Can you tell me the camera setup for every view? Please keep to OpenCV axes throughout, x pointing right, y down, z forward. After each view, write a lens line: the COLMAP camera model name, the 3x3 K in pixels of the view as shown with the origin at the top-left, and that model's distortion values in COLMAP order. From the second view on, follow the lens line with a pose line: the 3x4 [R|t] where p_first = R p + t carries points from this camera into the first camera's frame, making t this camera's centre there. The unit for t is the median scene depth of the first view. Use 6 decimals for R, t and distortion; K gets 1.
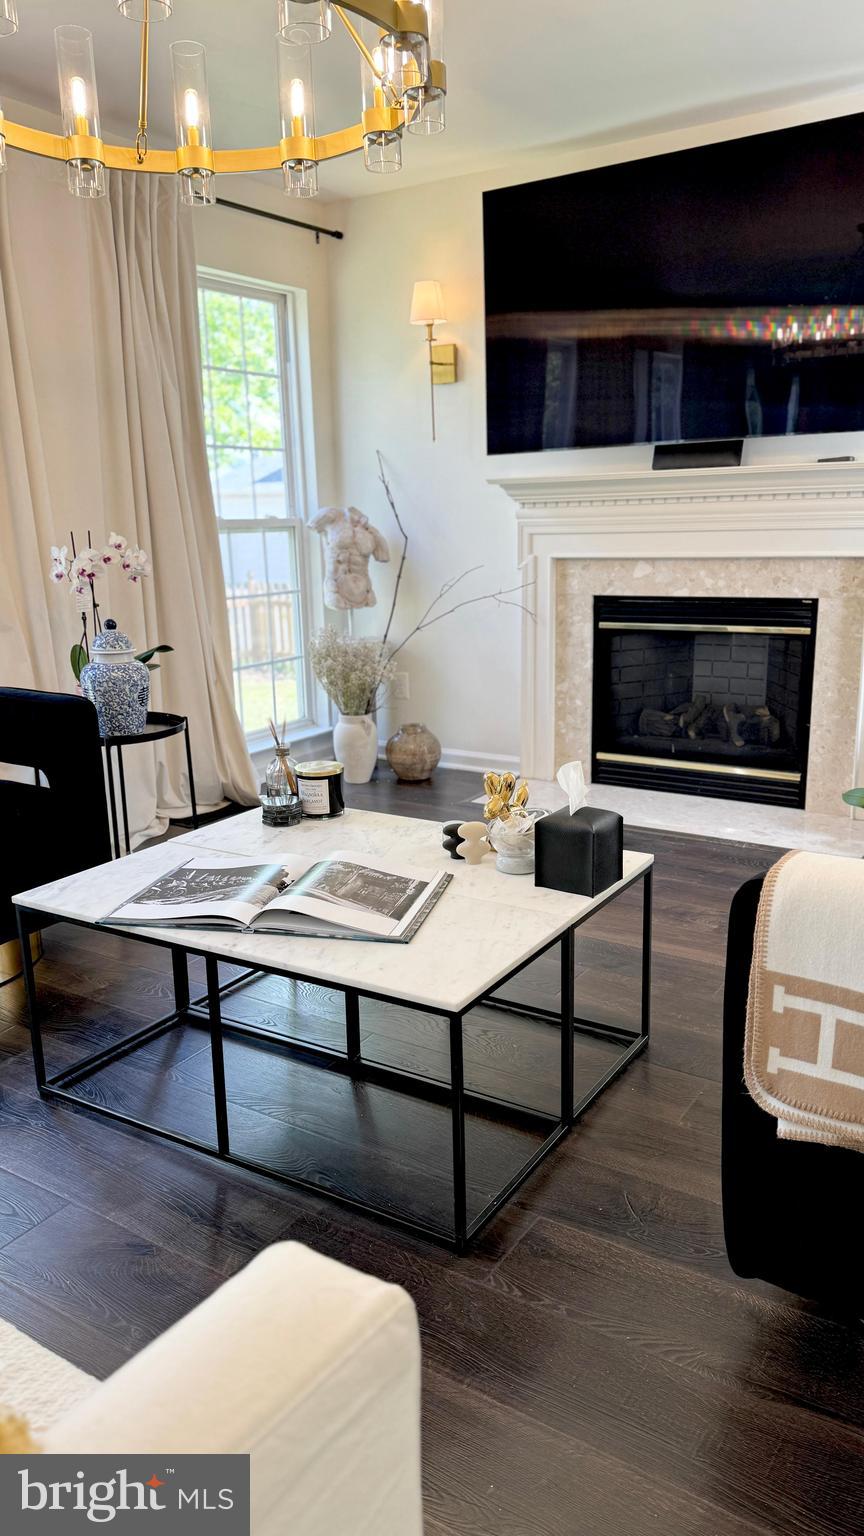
lens RADIAL K [[1071.9, 0, 432.0], [0, 1071.9, 768.0], [0, 0, 1]] dist [0.174767, -0.307851]
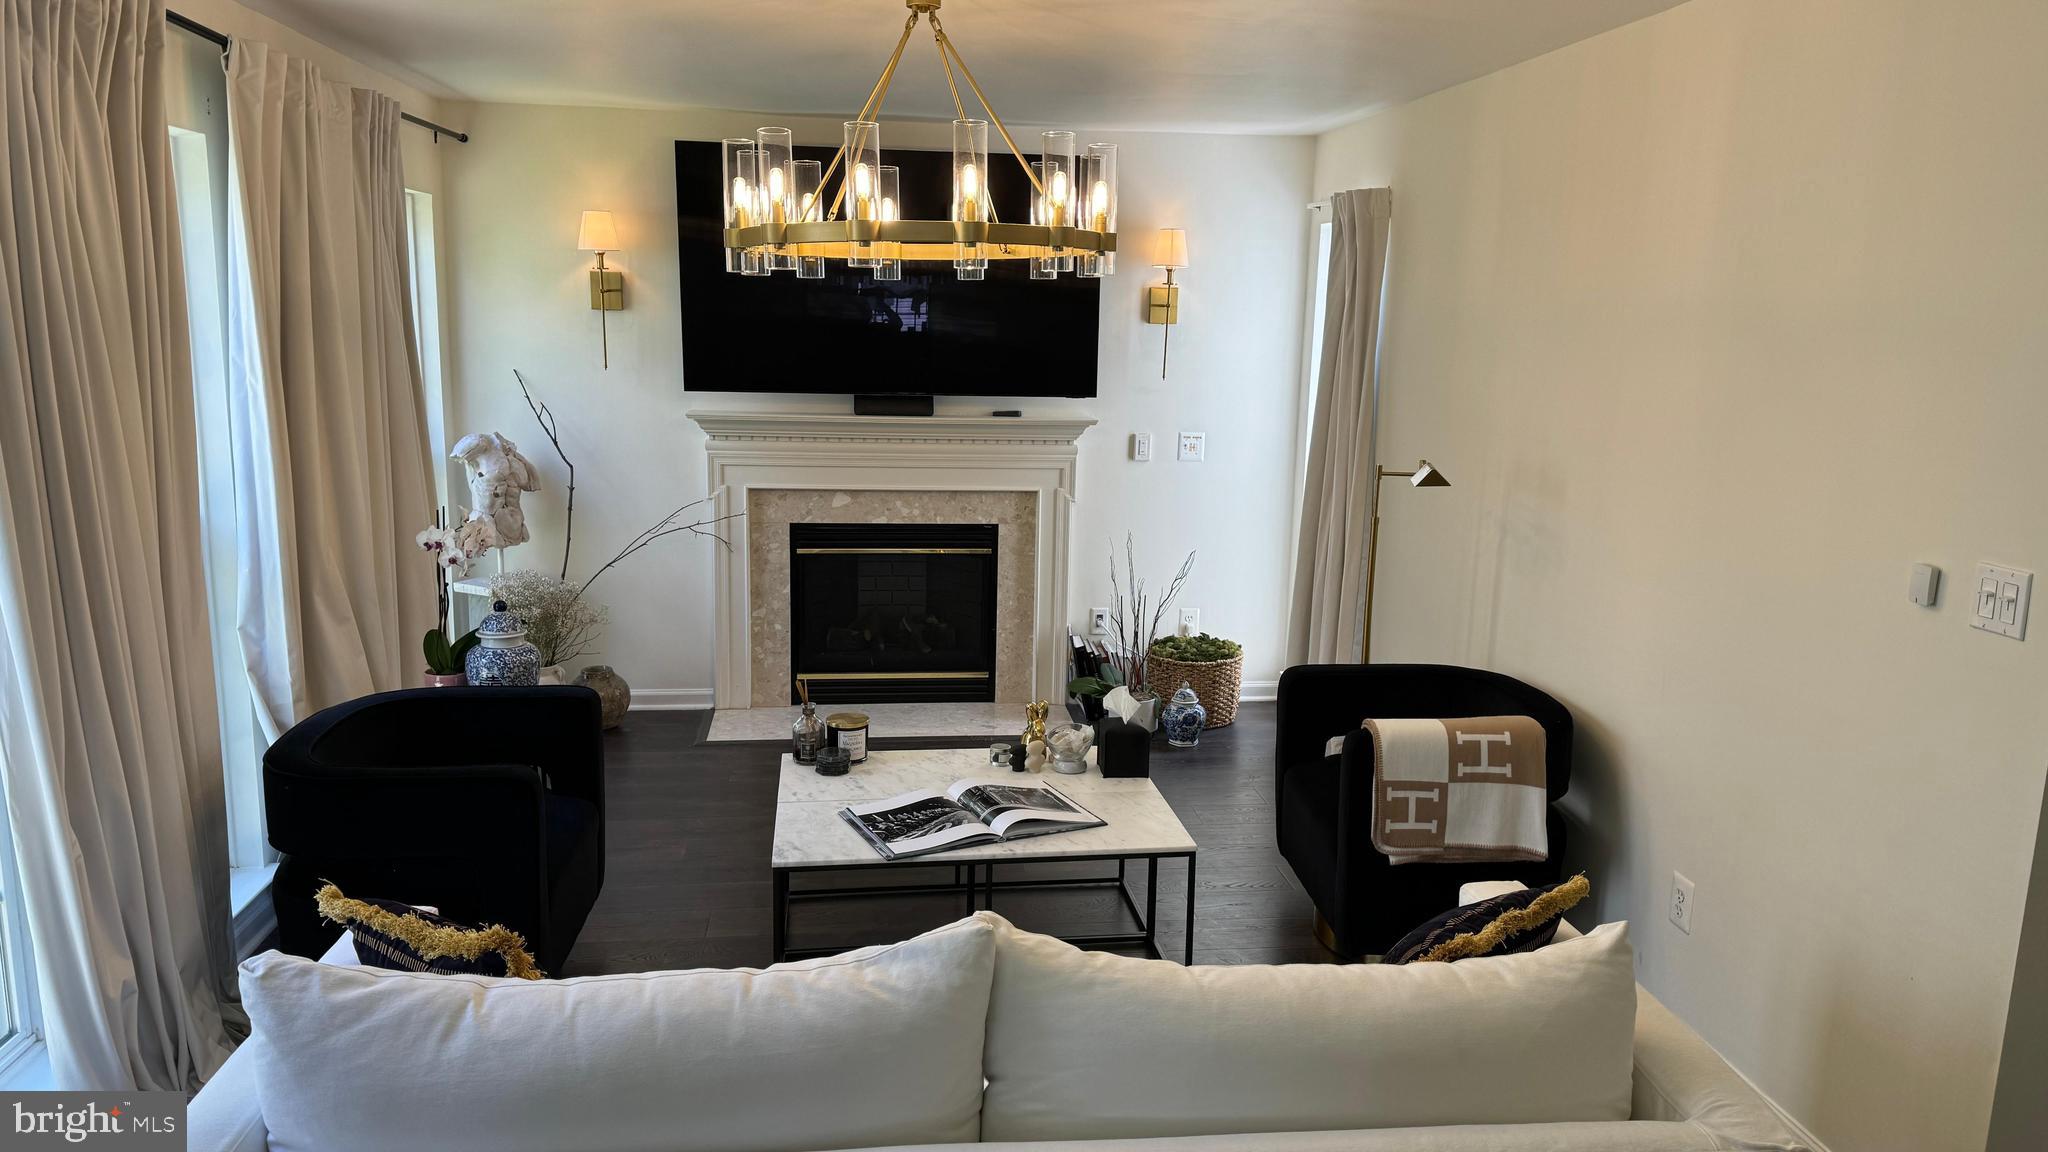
lens RADIAL K [[1429.3, 0, 1024.0], [0, 1429.3, 576.0], [0, 0, 1]] dist [0.174767, -0.307851]
pose [[0.765219, -0.078001, 0.639027, -0.751790], [0.110733, 0.993786, -0.011296, -0.092971], [-0.634175, 0.079405, 0.769101, -0.261750]]
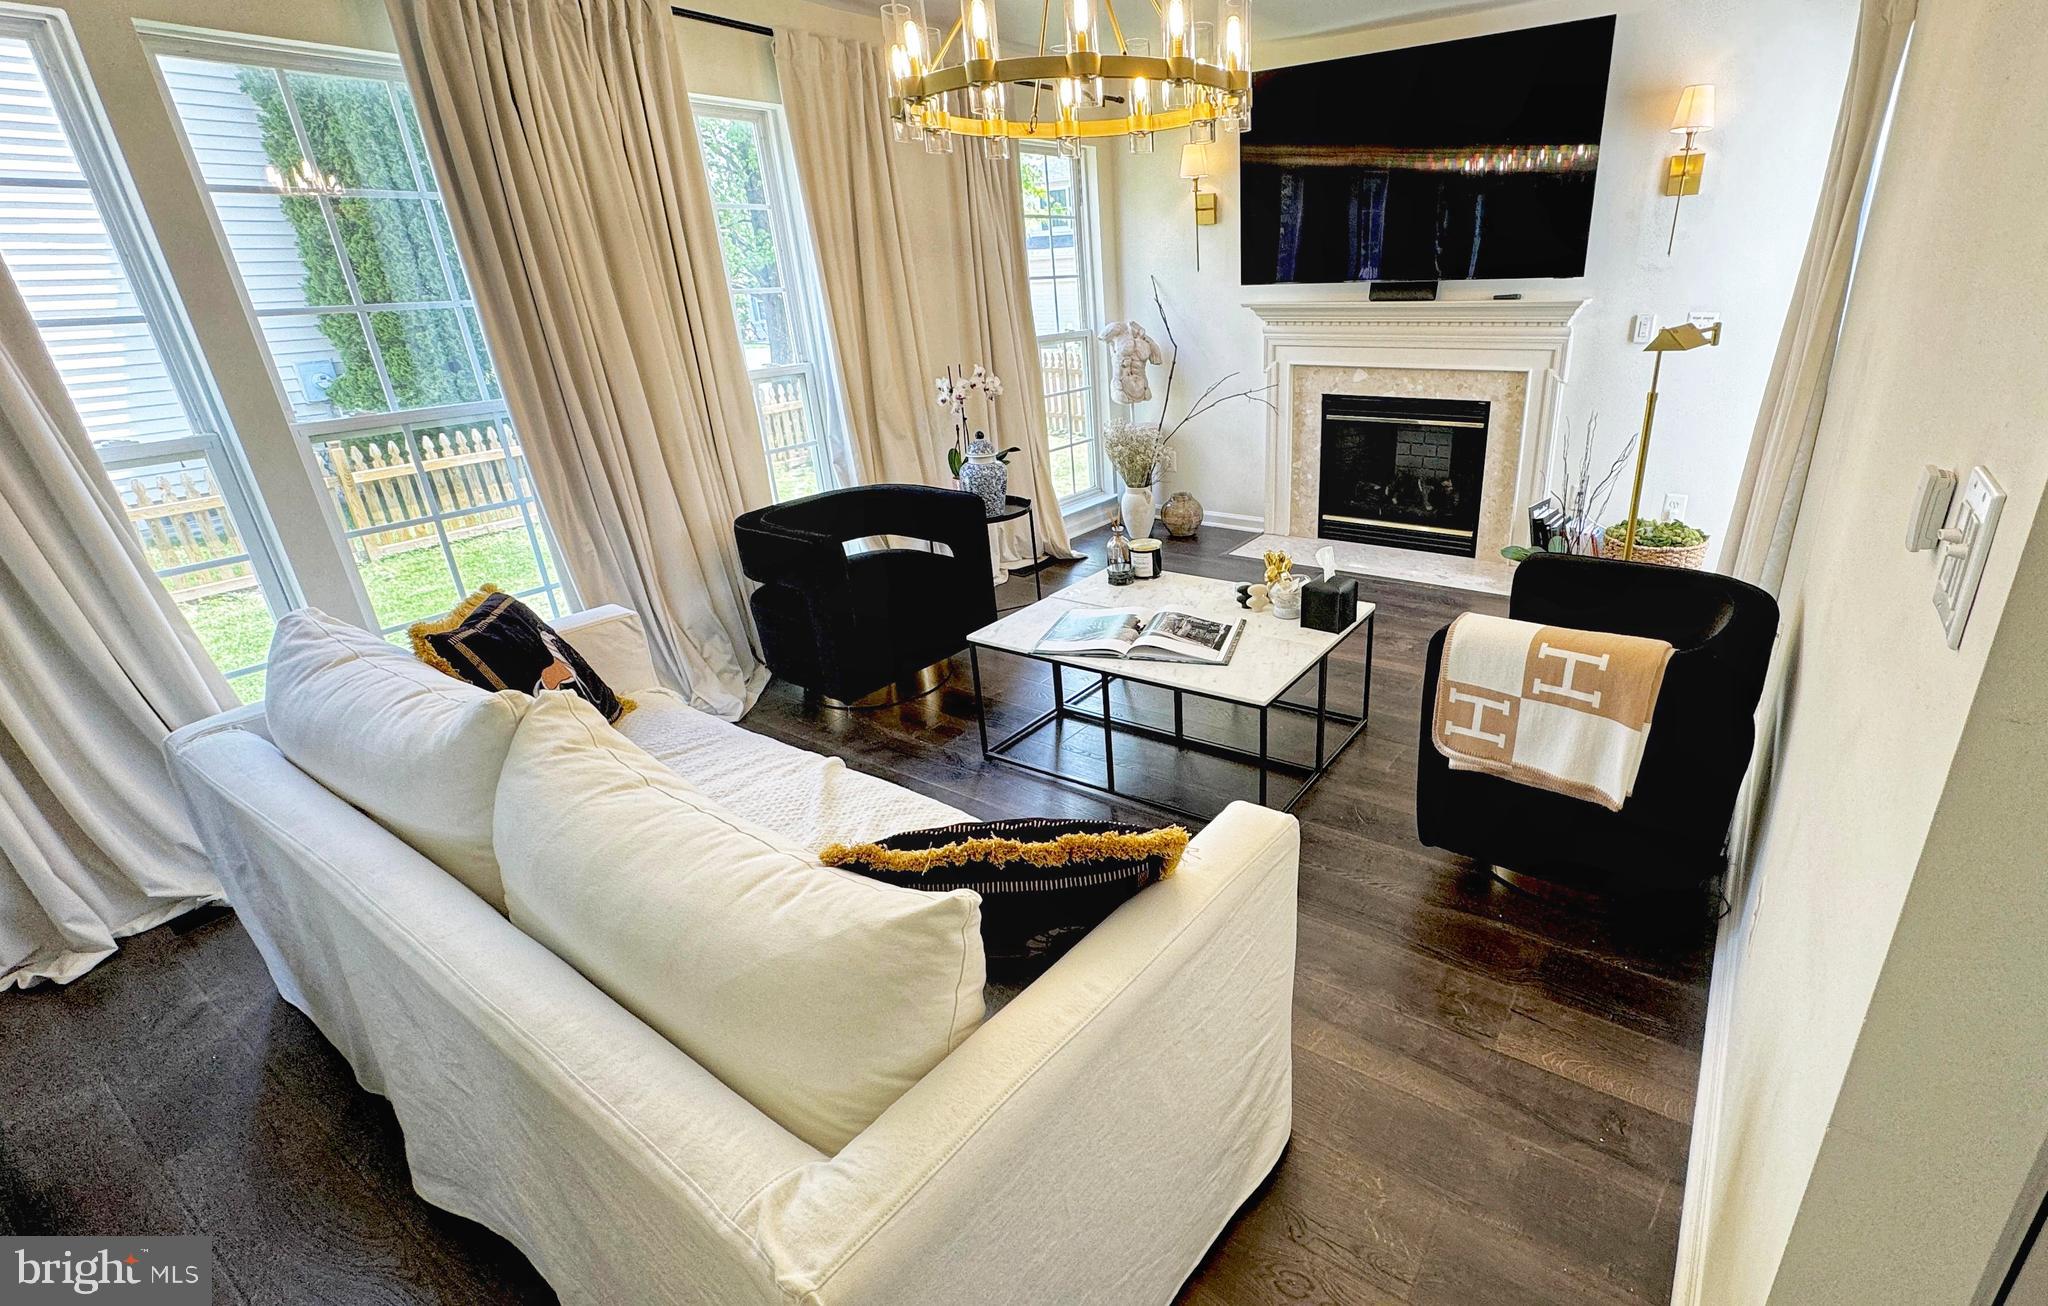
lens RADIAL K [[931.4, 0, 1158.2], [0, 931.4, 642.4], [0, 0, 1]] dist [0.000482, 0.000068]
pose [[0.999935, -0.011428, 0.000473, -0.071046], [0.011226, 0.988499, 0.150809, -0.047036], [-0.002191, -0.150793, 0.988563, -0.212727]]
